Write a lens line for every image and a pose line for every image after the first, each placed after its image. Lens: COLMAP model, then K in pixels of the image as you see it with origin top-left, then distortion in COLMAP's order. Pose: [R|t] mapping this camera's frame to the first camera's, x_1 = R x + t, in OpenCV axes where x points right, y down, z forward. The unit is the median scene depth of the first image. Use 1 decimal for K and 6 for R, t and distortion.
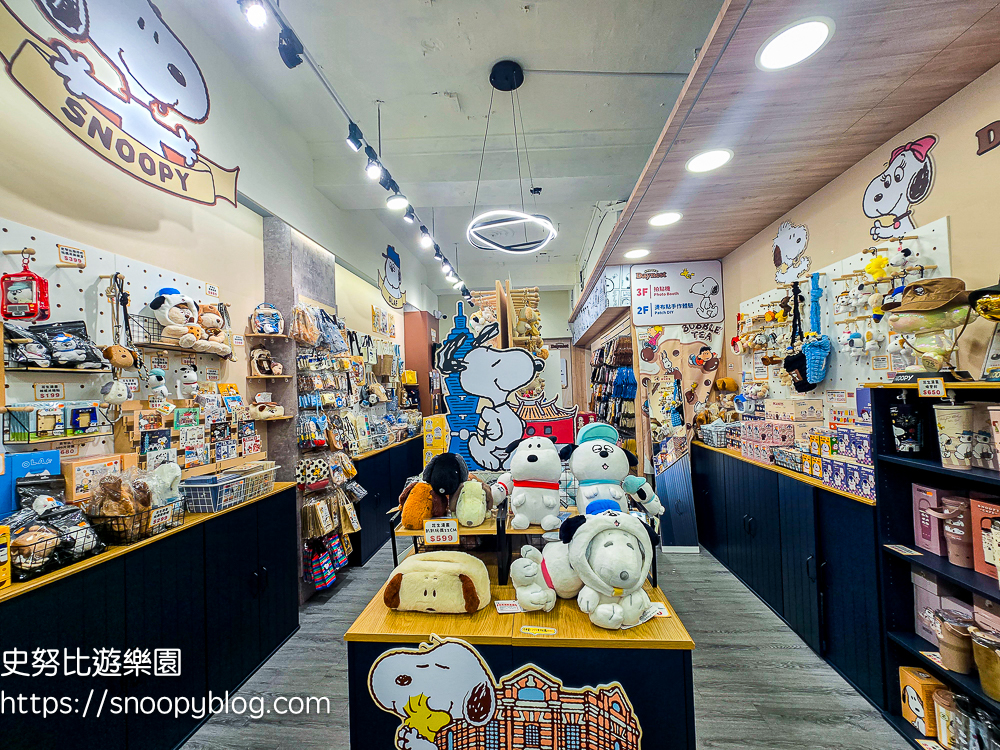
lens RADIAL K [[403.9, 0, 498.3], [0, 403.9, 378.6], [0, 0, 1]] dist [-0.003969, -0.000345]
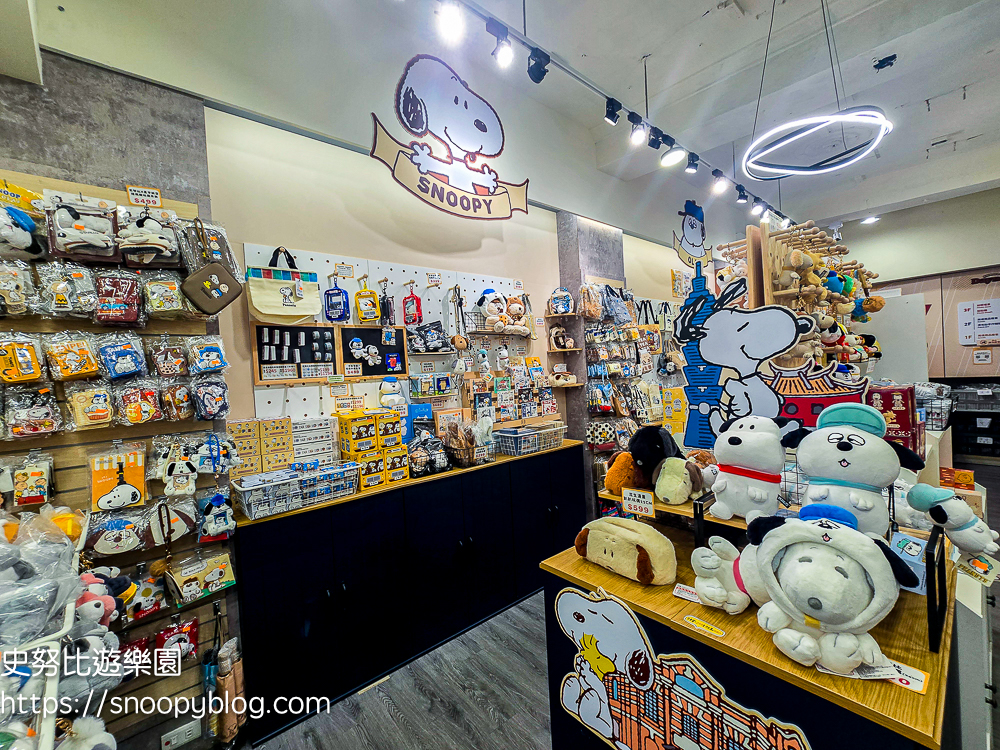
lens RADIAL K [[403.9, 0, 499.5], [0, 403.9, 377.3], [0, 0, 1]] dist [-0.003969, -0.000345]
pose [[0.719093, 0.005049, -0.694895, 0.214178], [0.049069, 0.997109, 0.058023, -0.006762], [0.693179, -0.075821, 0.716766, 0.036717]]
